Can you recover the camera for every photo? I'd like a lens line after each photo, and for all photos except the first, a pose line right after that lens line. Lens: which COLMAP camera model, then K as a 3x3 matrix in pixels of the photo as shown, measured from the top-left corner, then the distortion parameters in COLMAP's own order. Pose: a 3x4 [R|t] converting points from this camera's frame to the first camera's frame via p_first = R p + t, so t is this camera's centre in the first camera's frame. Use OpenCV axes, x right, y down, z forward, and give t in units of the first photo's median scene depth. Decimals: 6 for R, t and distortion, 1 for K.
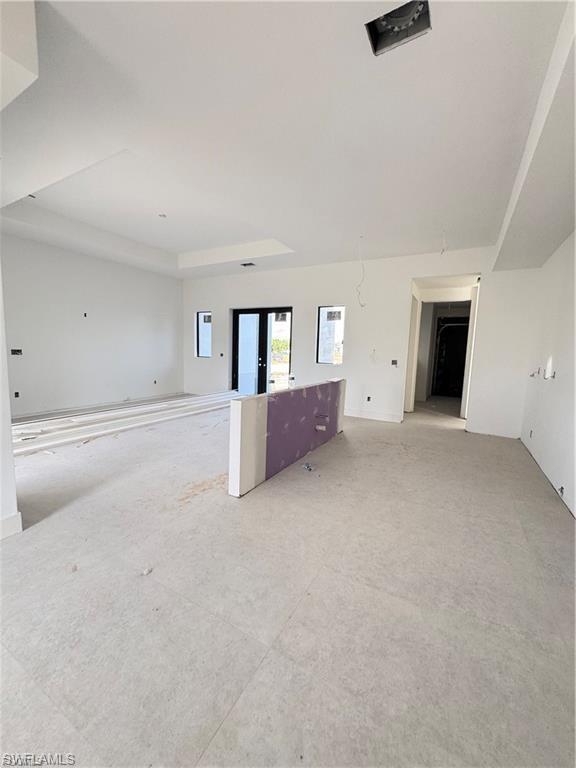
lens RADIAL K [[307.2, 0, 288.0], [0, 307.2, 384.0], [0, 0, 1]] dist [0.000001, -0.000005]
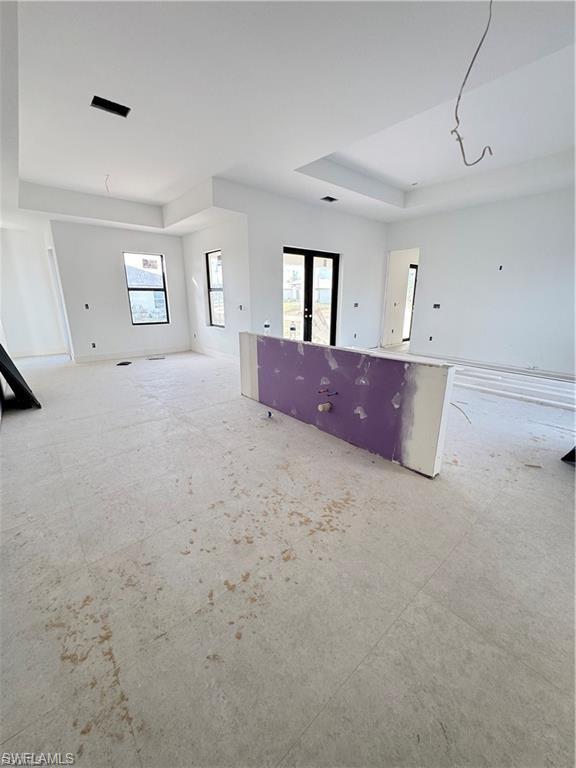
lens RADIAL K [[306.6, 0, 289.1], [0, 306.6, 363.1], [0, 0, 1]] dist [0.000056, -0.000006]
pose [[-0.335366, 0.171471, -0.926352, 0.913112], [-0.121288, 0.967255, 0.222952, -0.127958], [0.934248, 0.187125, -0.303587, 1.283342]]
